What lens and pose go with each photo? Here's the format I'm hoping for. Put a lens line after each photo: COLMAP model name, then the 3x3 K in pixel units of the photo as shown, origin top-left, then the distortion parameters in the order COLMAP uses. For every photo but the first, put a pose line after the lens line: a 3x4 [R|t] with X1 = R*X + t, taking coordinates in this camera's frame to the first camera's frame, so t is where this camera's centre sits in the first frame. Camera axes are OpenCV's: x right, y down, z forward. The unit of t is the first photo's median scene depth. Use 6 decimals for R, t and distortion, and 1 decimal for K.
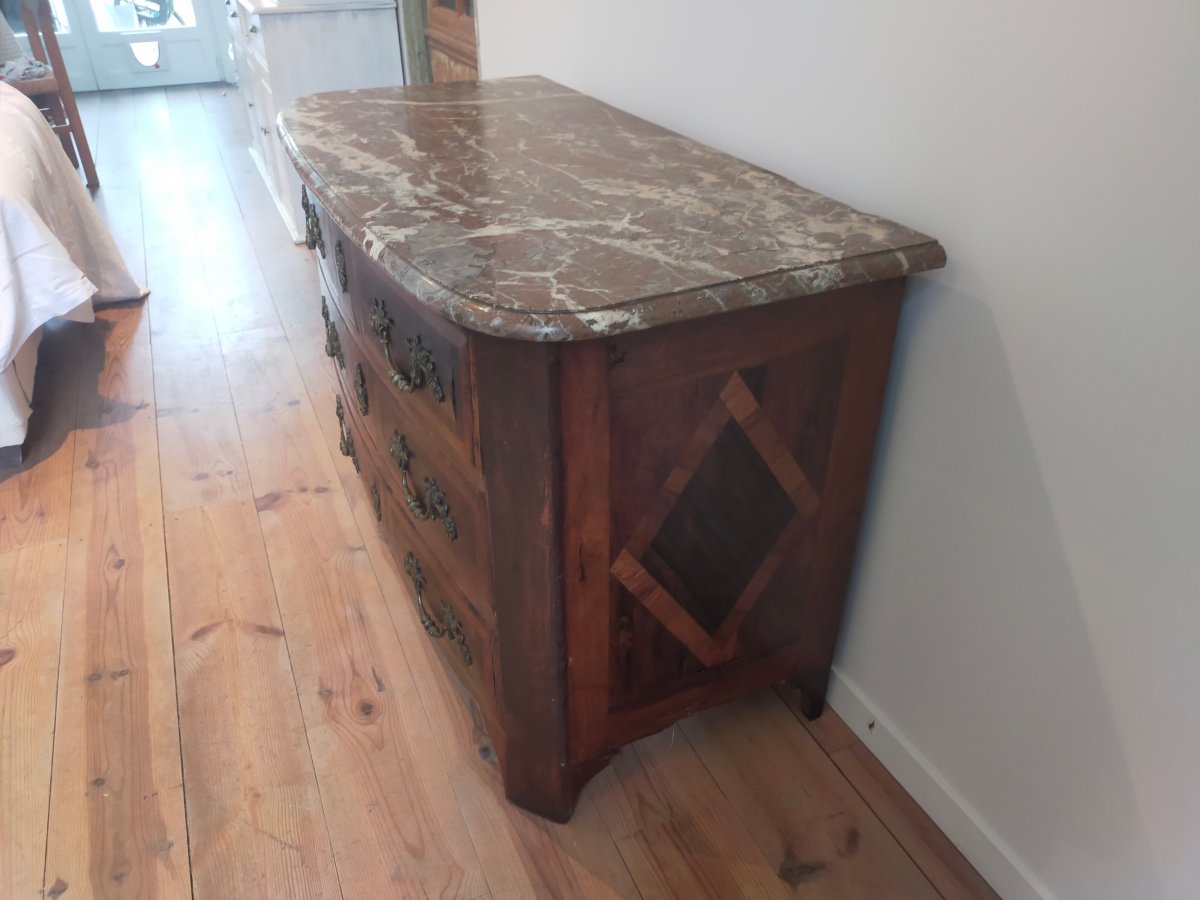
lens RADIAL K [[907.7, 0, 600.0], [0, 907.7, 450.0], [0, 0, 1]] dist [-0.003584, 0.001523]
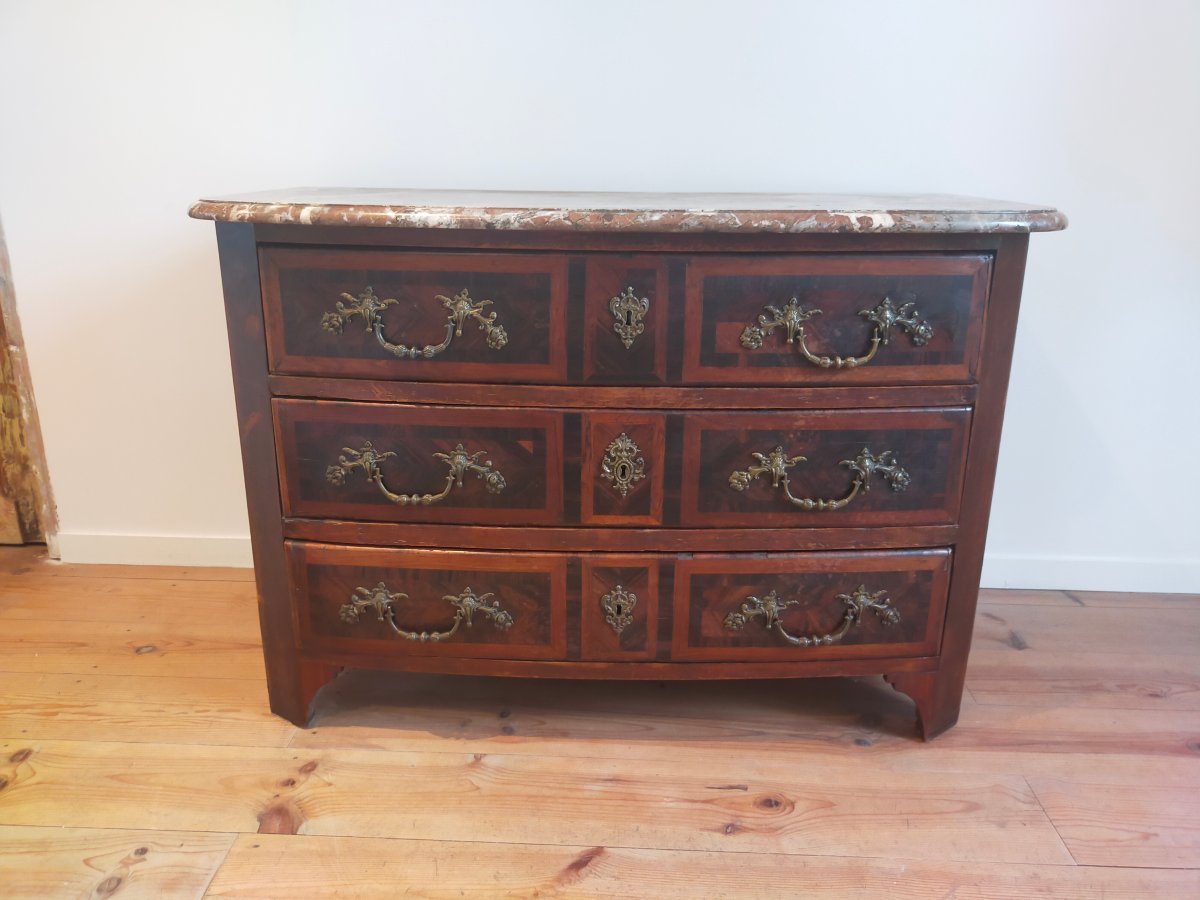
lens RADIAL K [[907.7, 0, 600.0], [0, 907.7, 450.0], [0, 0, 1]] dist [-0.003584, 0.001523]
pose [[0.443272, -0.267986, 0.855391, -0.933703], [0.463100, 0.885515, 0.037440, -0.114389], [-0.767495, 0.379535, 0.516628, 0.525687]]
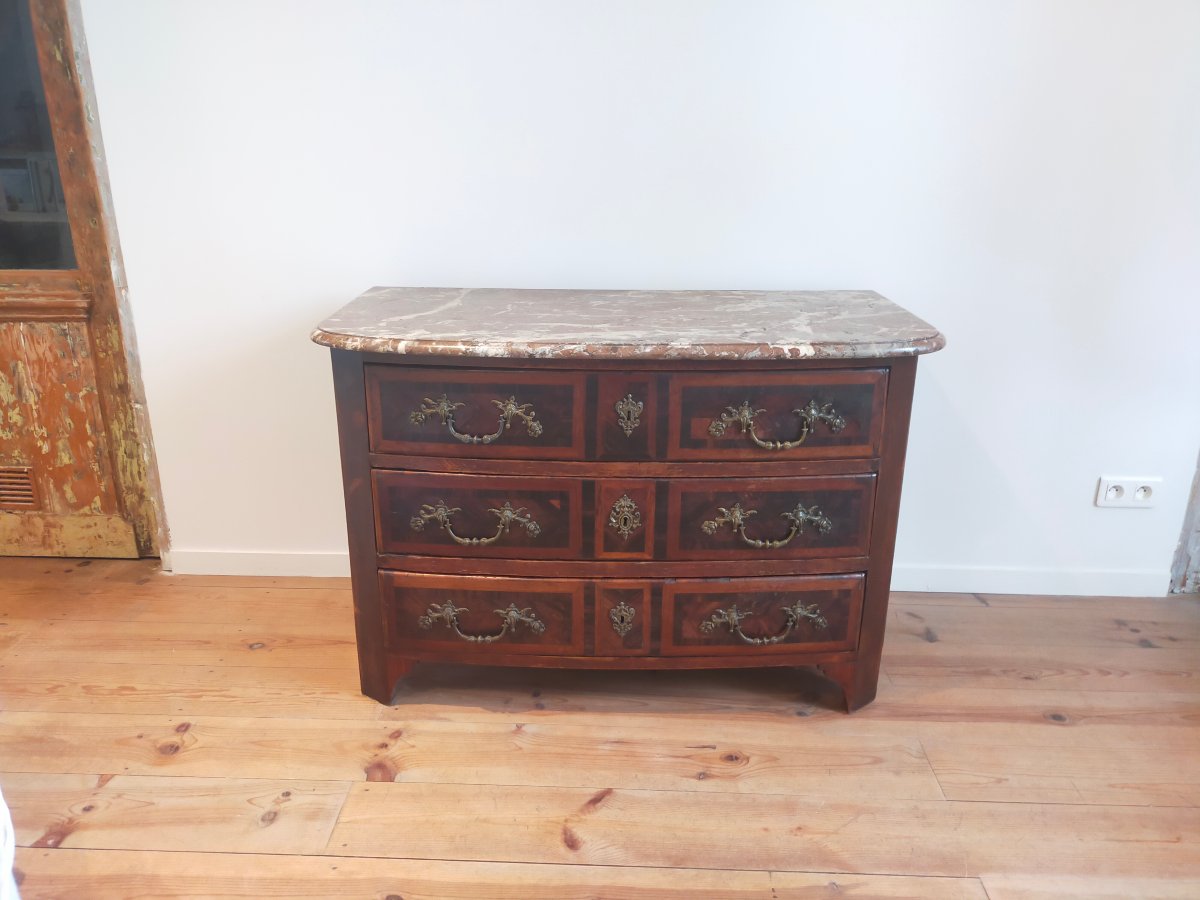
lens RADIAL K [[900.8, 0, 600.1], [0, 900.8, 443.6], [0, 0, 1]] dist [0.009519, 0.002127]
pose [[0.439233, -0.288176, 0.850899, -1.173102], [0.466410, 0.882654, 0.058171, -0.221790], [-0.767813, 0.371317, 0.522099, 0.340544]]
